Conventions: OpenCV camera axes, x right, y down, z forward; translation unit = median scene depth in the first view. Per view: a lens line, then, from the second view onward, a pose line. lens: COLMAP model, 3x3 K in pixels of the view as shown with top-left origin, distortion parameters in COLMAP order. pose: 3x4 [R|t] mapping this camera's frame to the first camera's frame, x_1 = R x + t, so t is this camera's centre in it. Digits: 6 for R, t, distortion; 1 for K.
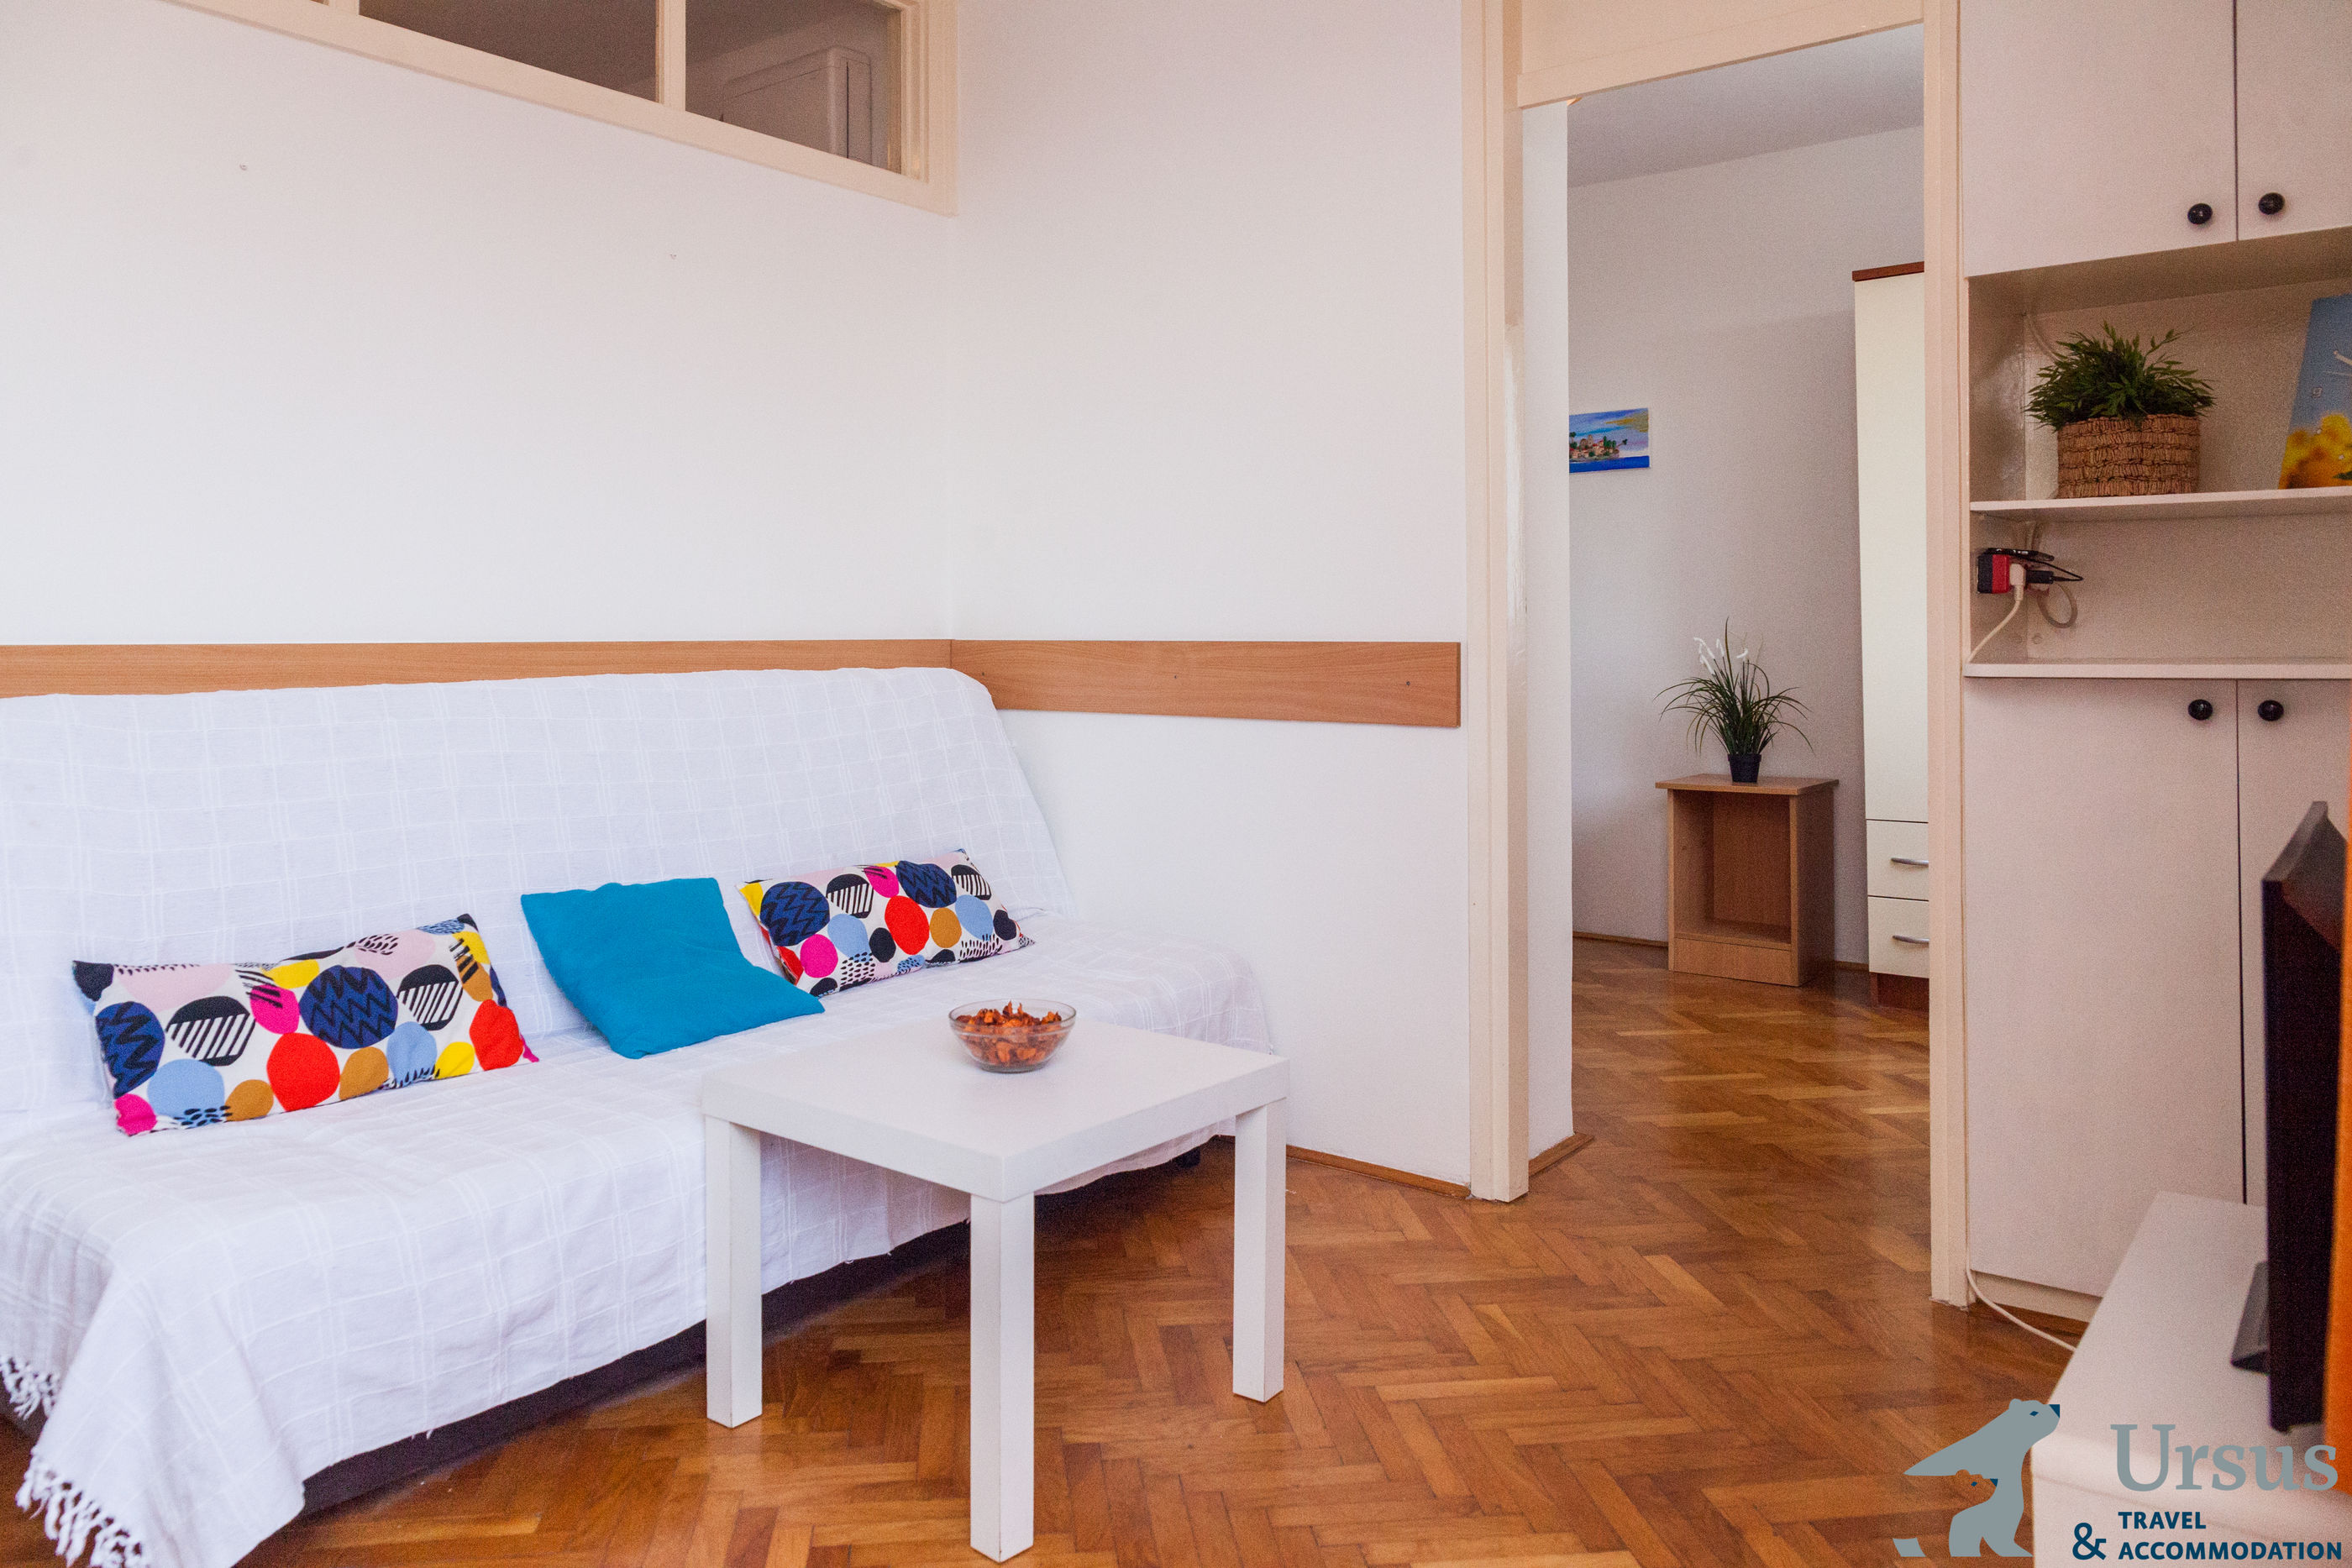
lens RADIAL K [[1667.5, 0, 1173.7], [0, 1667.5, 632.6], [0, 0, 1]] dist [-0.003041, 0.011110]
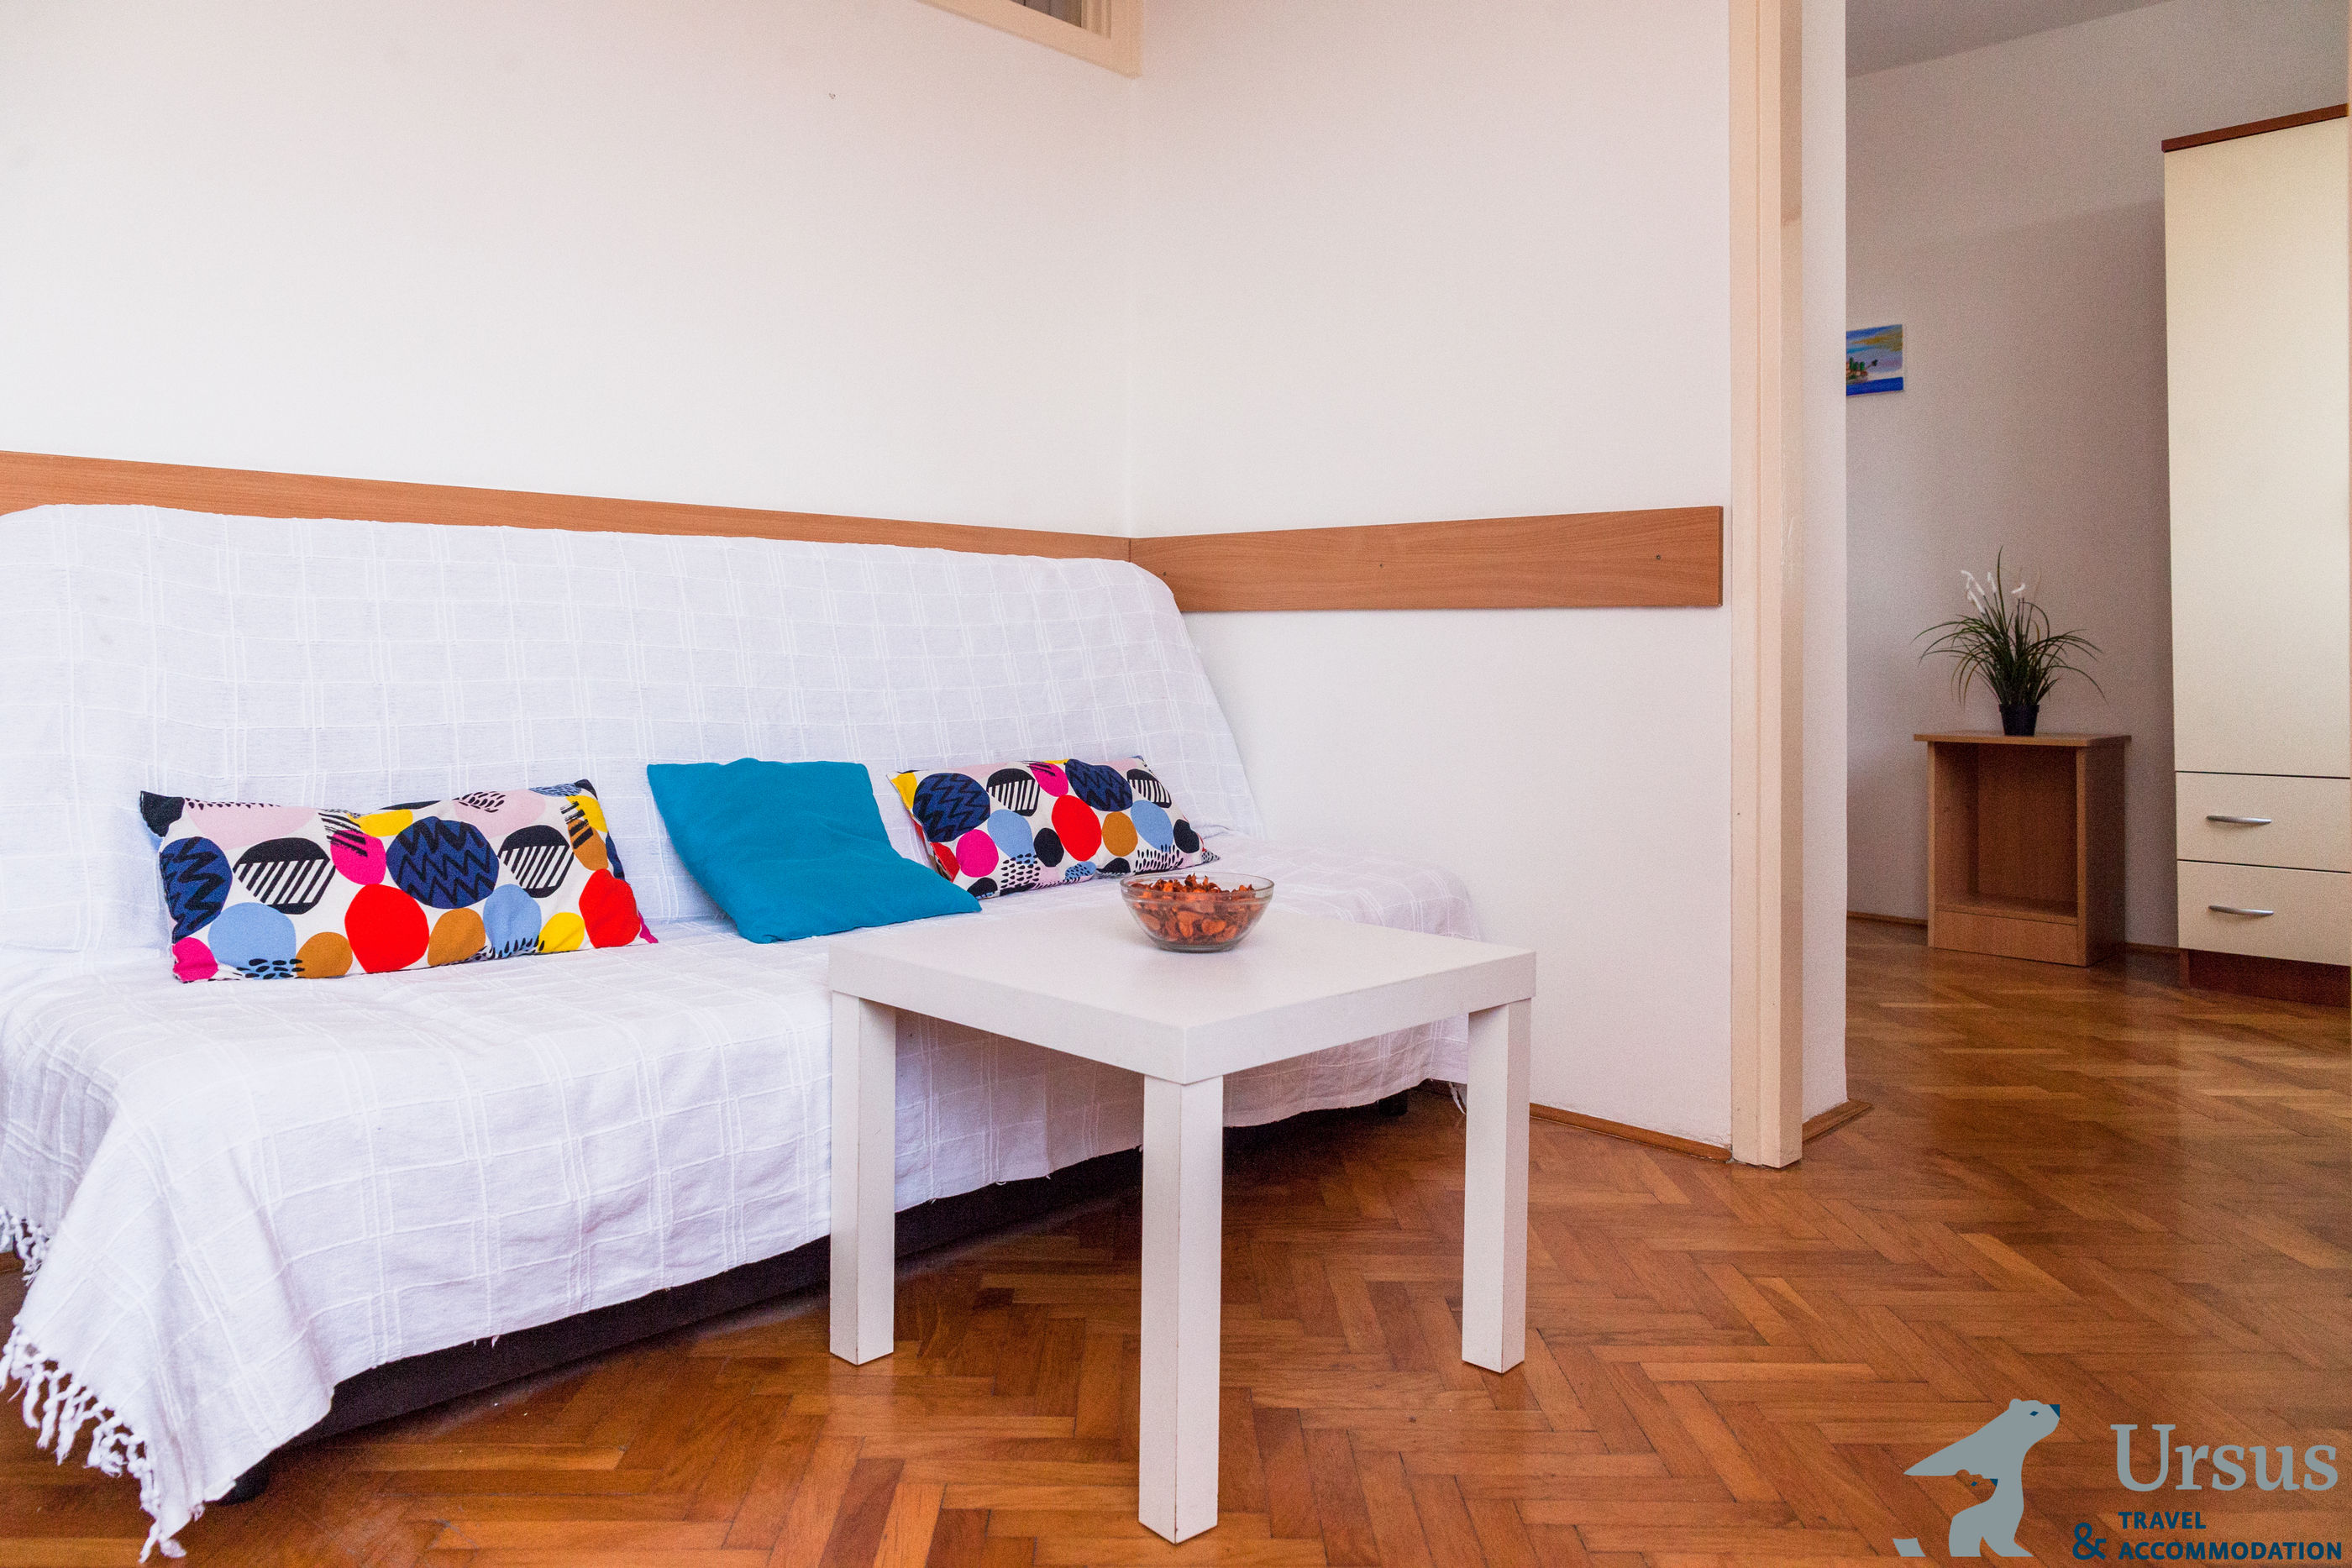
lens RADIAL K [[1647.6, 0, 1172.8], [0, 1647.6, 635.3], [0, 0, 1]] dist [-0.007766, 0.010583]
pose [[0.994072, 0.008907, -0.108360, -0.020838], [-0.010347, 0.999865, -0.012737, 0.115502], [0.108232, 0.013783, 0.994030, 0.184914]]
